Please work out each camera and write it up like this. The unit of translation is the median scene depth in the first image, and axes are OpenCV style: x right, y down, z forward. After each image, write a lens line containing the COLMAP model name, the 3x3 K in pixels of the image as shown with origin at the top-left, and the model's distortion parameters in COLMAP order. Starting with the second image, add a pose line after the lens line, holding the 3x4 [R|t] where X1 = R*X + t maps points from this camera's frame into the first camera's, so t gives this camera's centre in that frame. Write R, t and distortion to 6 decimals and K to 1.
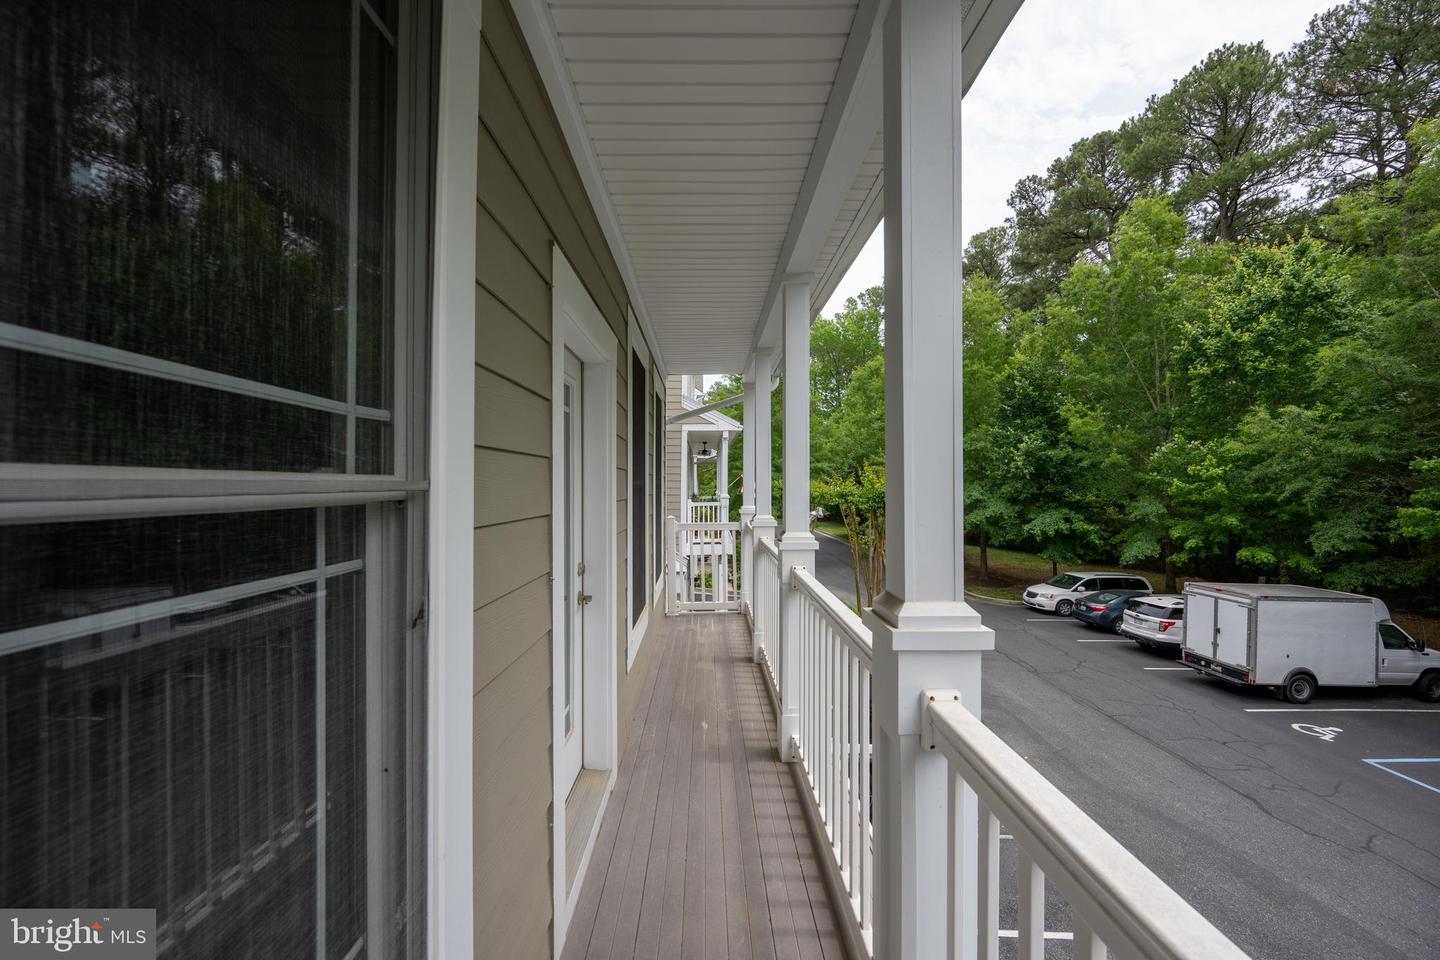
lens RADIAL K [[570.4, 0, 712.9], [0, 570.4, 484.6], [0, 0, 1]] dist [-0.003605, -0.000146]
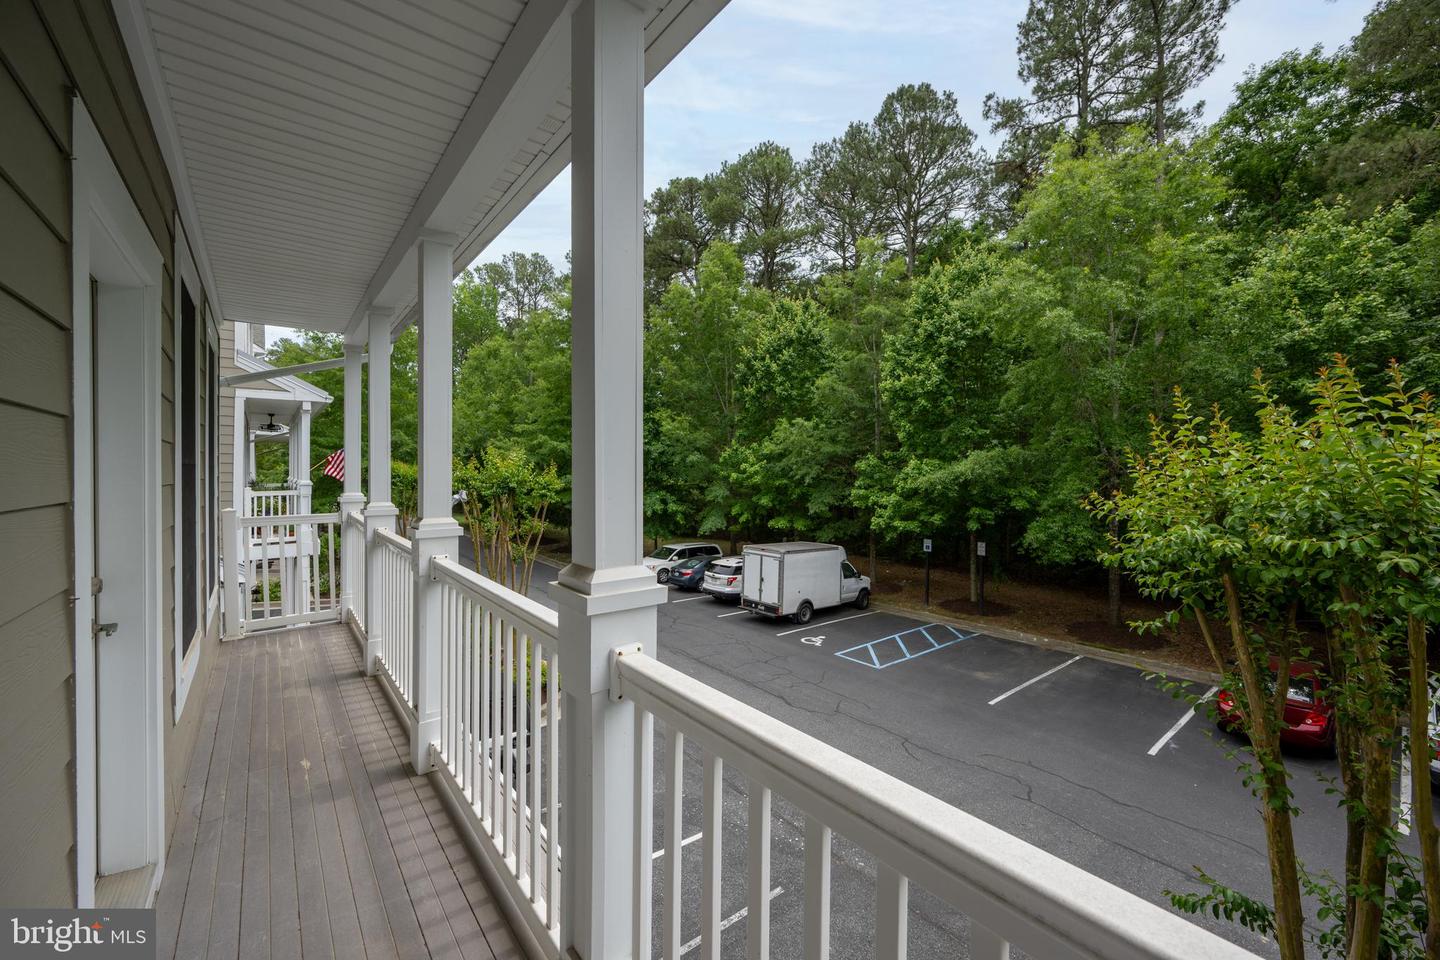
lens RADIAL K [[570.4, 0, 731.2], [0, 570.4, 481.4], [0, 0, 1]] dist [-0.003605, -0.000146]
pose [[0.778915, -0.007605, 0.627083, -0.012682], [-0.004045, 0.999845, 0.017151, 0.001685], [-0.627116, -0.015895, 0.778763, 0.000184]]
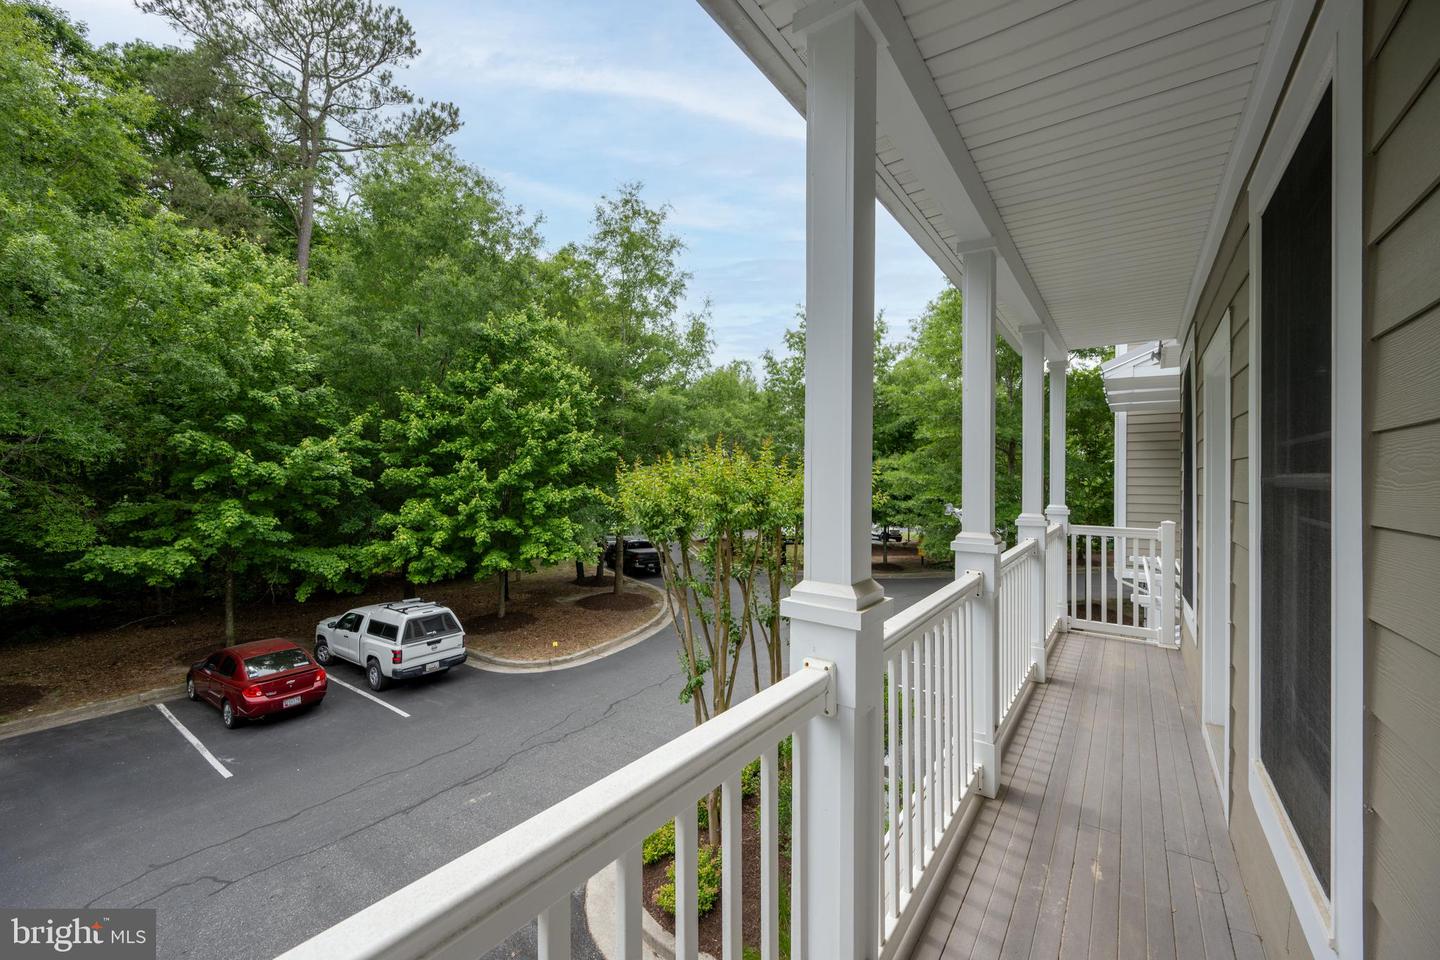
lens RADIAL K [[570.4, 0, 722.5], [0, 570.4, 478.4], [0, 0, 1]] dist [-0.003605, -0.000146]
pose [[-0.805795, -0.007037, 0.592152, -0.013550], [-0.003213, 0.999967, 0.007511, -0.002027], [-0.592186, 0.004150, -0.805791, 0.474547]]
